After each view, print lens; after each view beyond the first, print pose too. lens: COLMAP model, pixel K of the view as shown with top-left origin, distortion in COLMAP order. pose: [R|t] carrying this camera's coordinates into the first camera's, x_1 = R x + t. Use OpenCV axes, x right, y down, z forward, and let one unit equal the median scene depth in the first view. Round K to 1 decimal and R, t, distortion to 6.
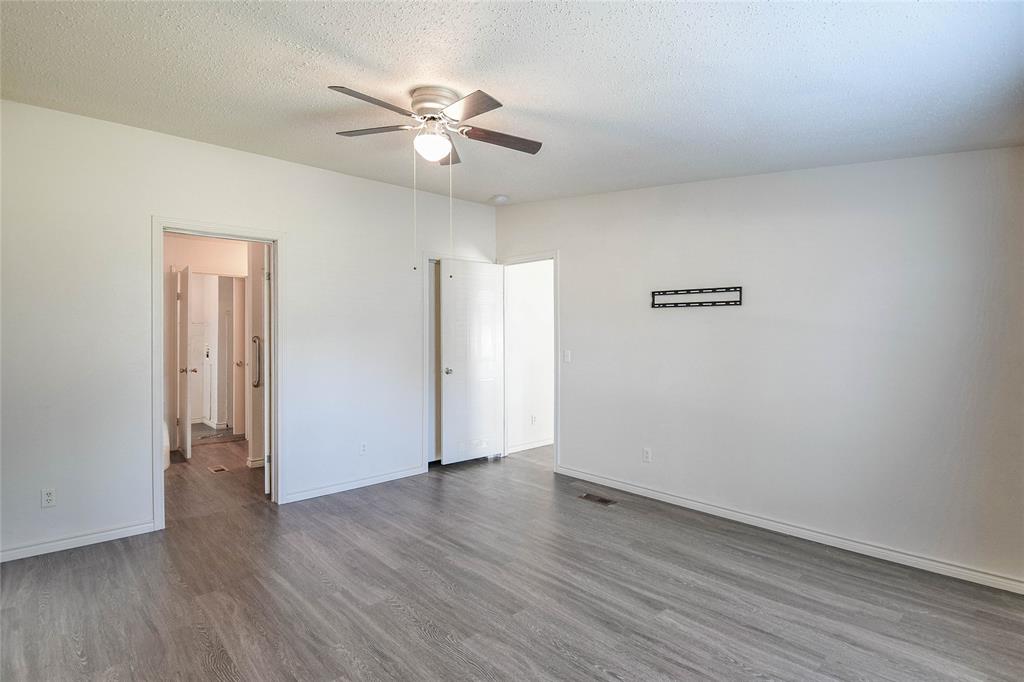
lens RADIAL K [[511.9, 0, 505.3], [0, 511.9, 337.6], [0, 0, 1]] dist [0.009829, -0.022829]
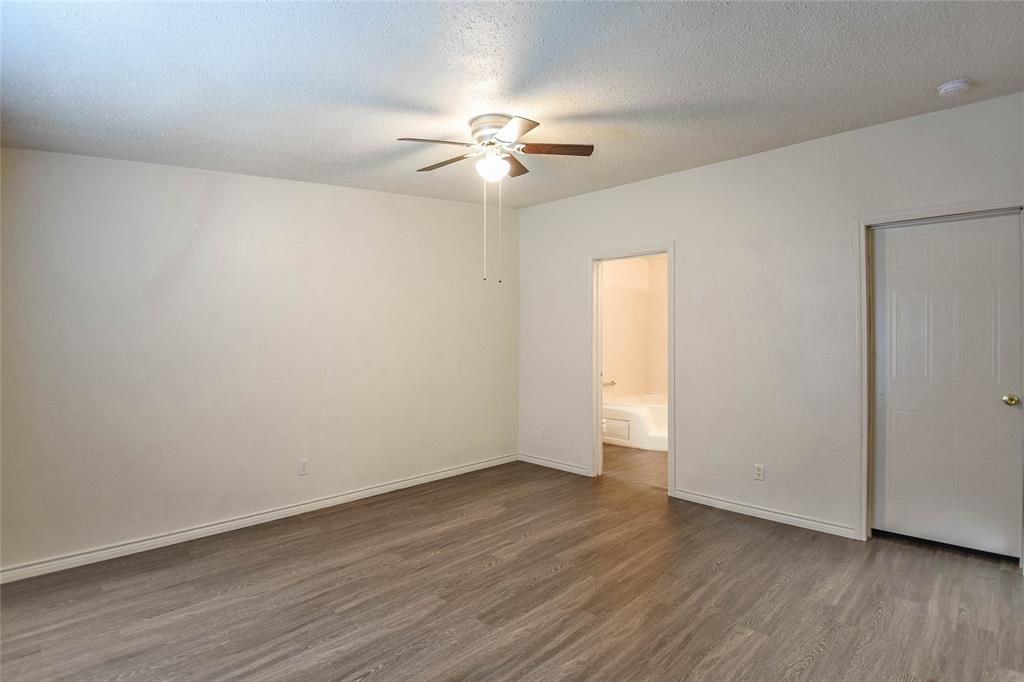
lens RADIAL K [[511.9, 0, 502.9], [0, 511.9, 338.0], [0, 0, 1]] dist [0.009829, -0.022829]
pose [[0.049697, 0.006189, -0.998745, 0.846206], [-0.009609, 0.999937, 0.005718, -0.004700], [0.998718, 0.009313, 0.049754, 0.844171]]
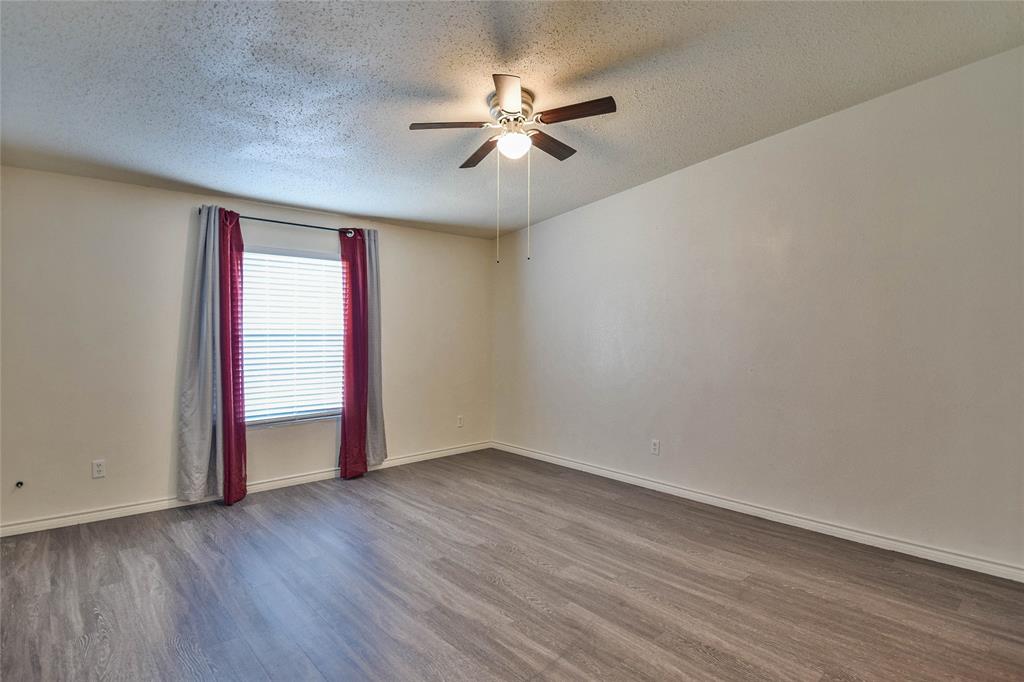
lens RADIAL K [[511.9, 0, 513.0], [0, 511.9, 341.3], [0, 0, 1]] dist [0.009829, -0.022829]
pose [[-0.999976, -0.000519, 0.006921, -0.129966], [-0.000407, 0.999869, 0.016171, 0.026415], [-0.006928, 0.016168, -0.999845, 1.823897]]
